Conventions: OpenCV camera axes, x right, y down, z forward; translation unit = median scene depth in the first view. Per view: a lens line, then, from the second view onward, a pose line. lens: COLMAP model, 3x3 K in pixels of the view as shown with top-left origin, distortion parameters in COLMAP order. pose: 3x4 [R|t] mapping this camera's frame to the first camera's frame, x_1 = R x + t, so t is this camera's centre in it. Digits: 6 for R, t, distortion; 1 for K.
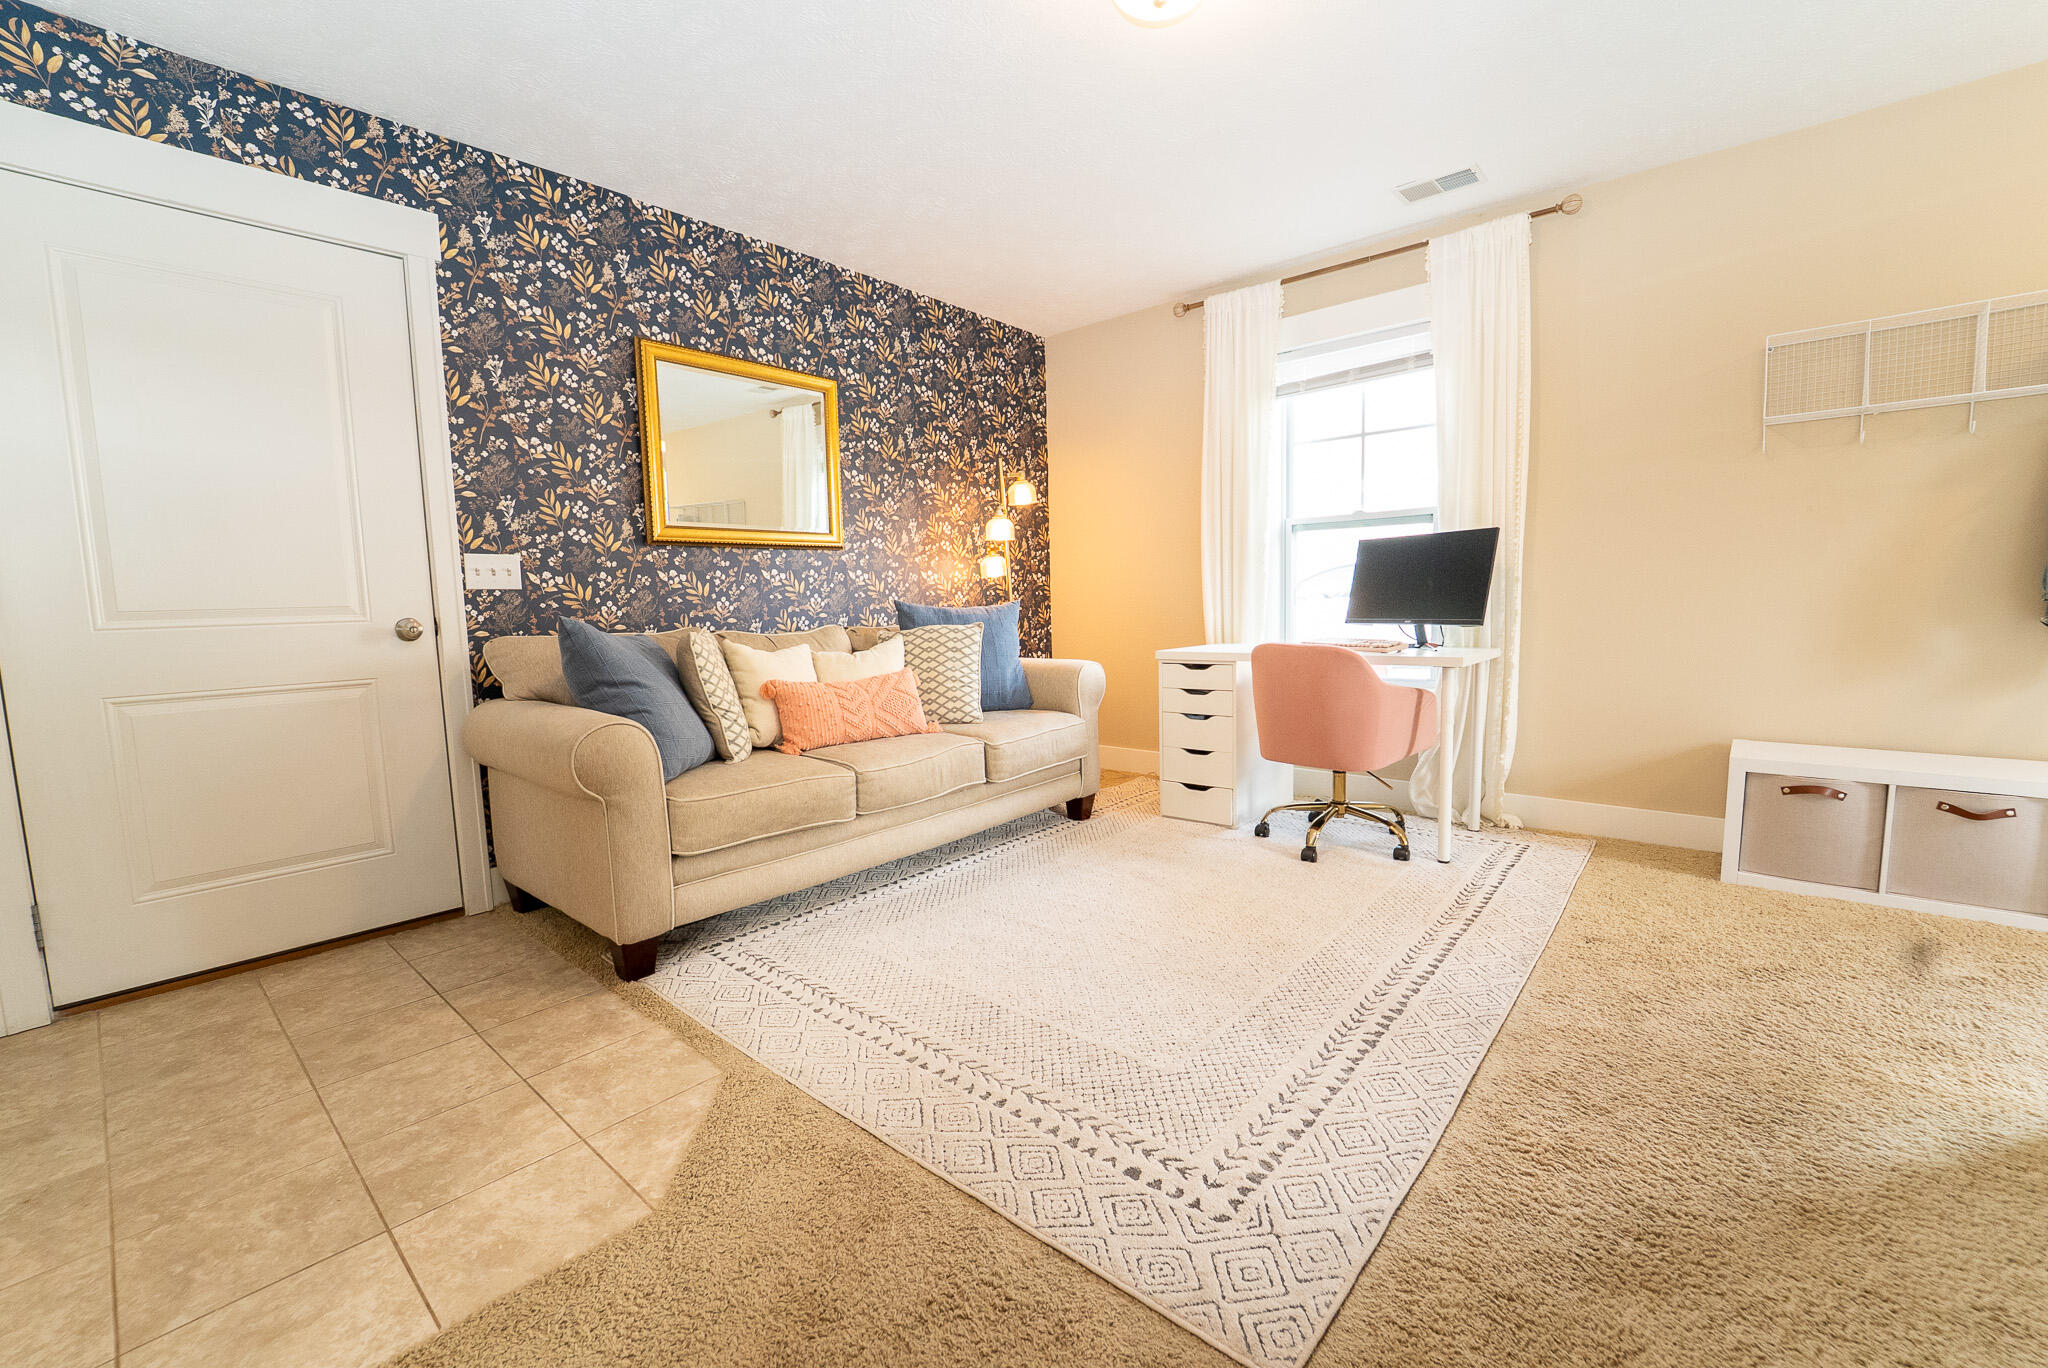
lens RADIAL K [[836.9, 0, 1022.7], [0, 836.9, 688.4], [0, 0, 1]] dist [-0.019693, -0.000199]
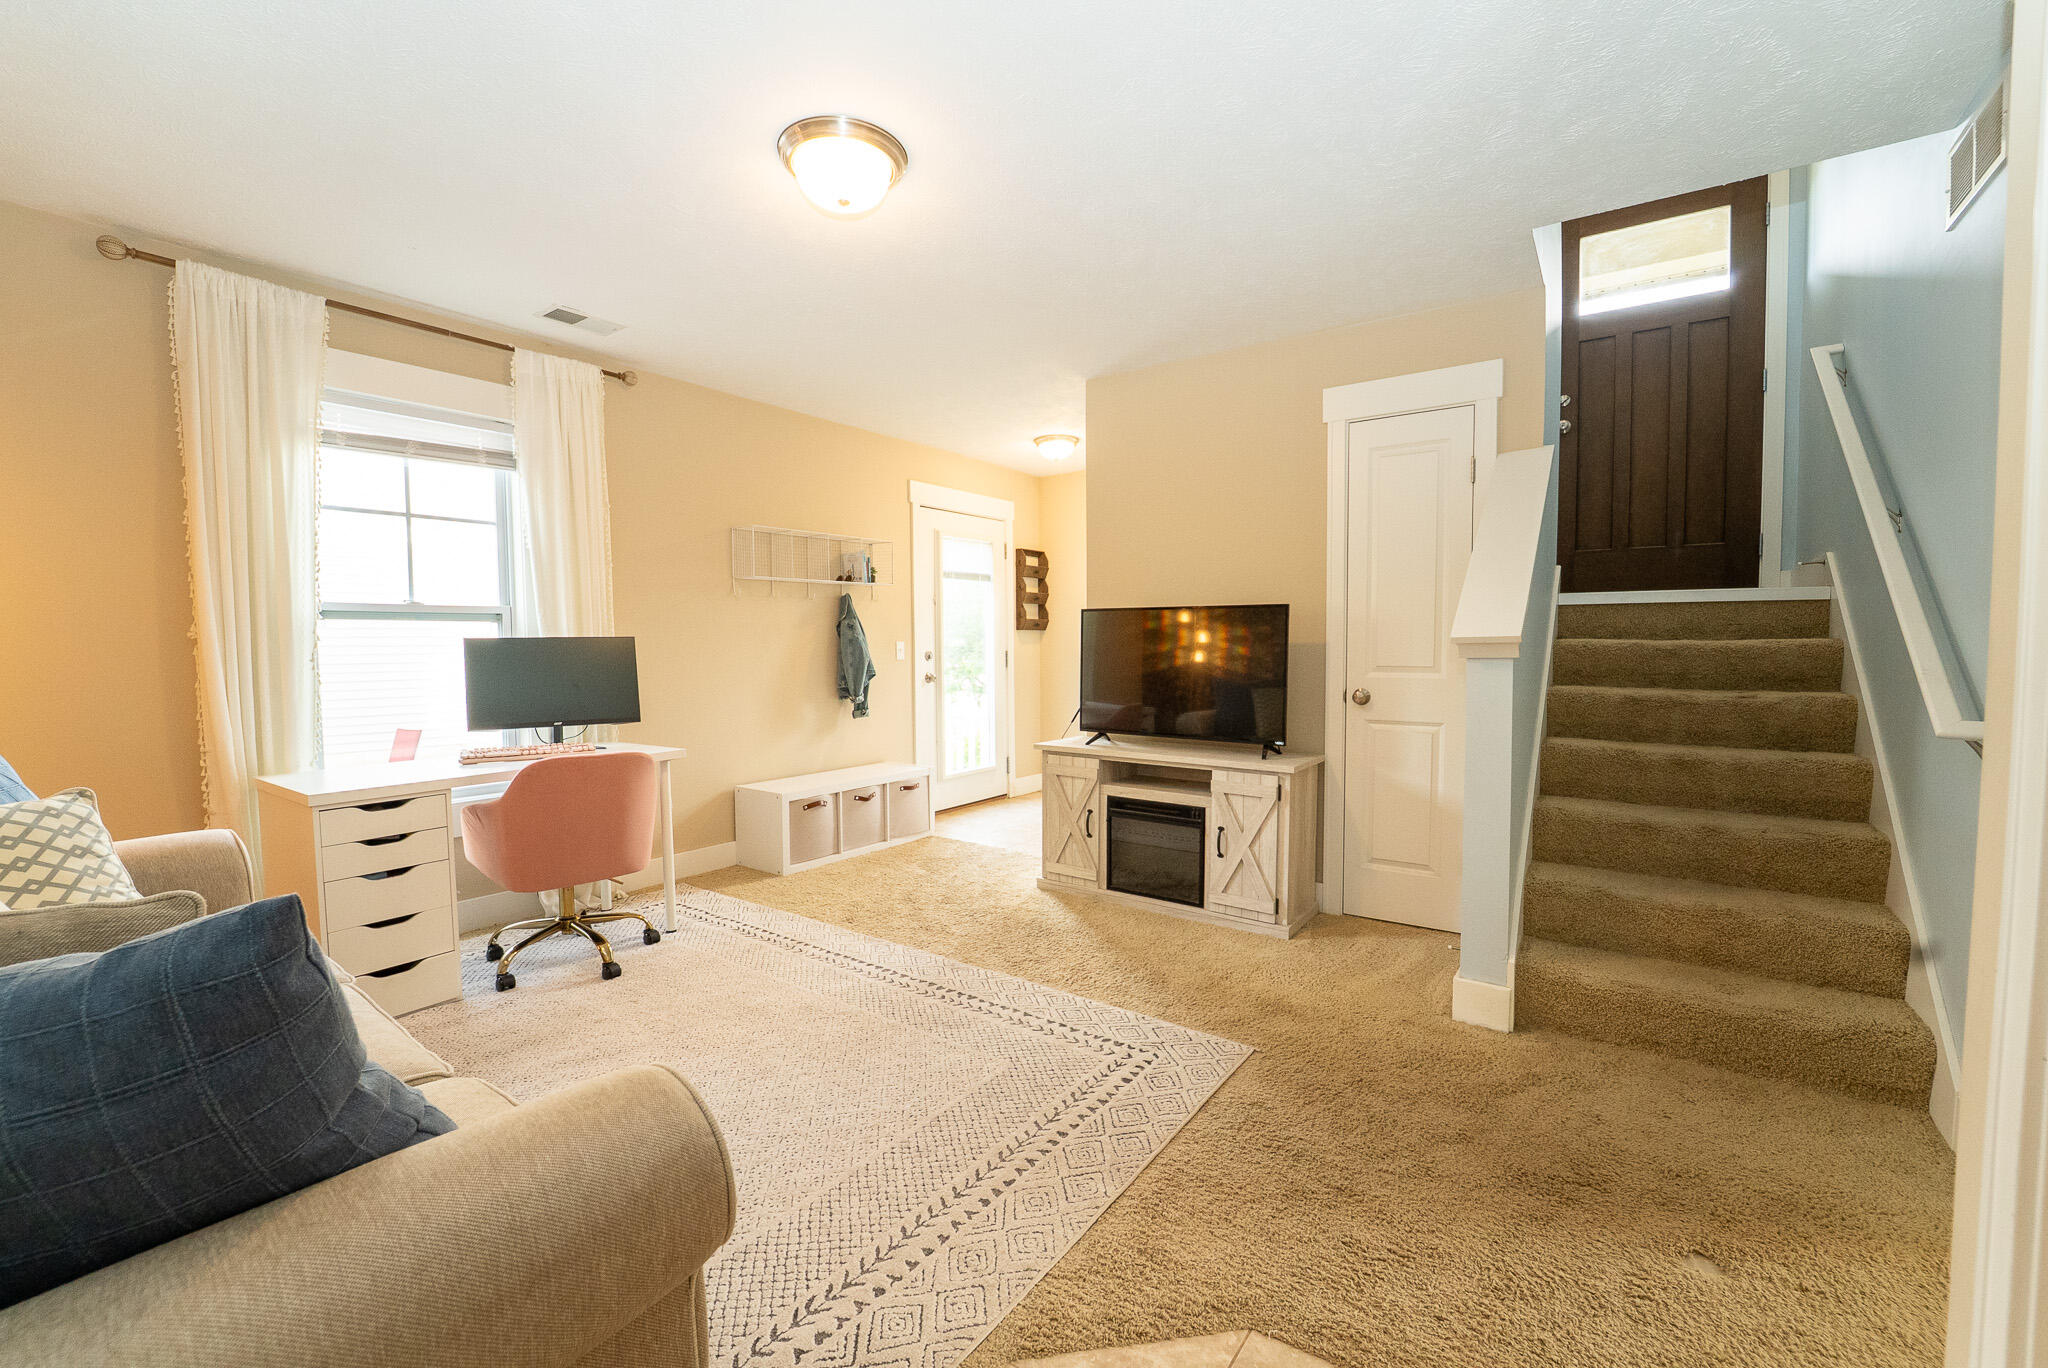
lens RADIAL K [[836.9, 0, 1023.3], [0, 836.9, 685.4], [0, 0, 1]] dist [-0.019693, -0.000199]
pose [[-0.084297, -0.023694, 0.996159, -0.787447], [0.116475, 0.992630, 0.033466, -0.126614], [-0.989610, 0.118849, -0.080916, 0.702399]]
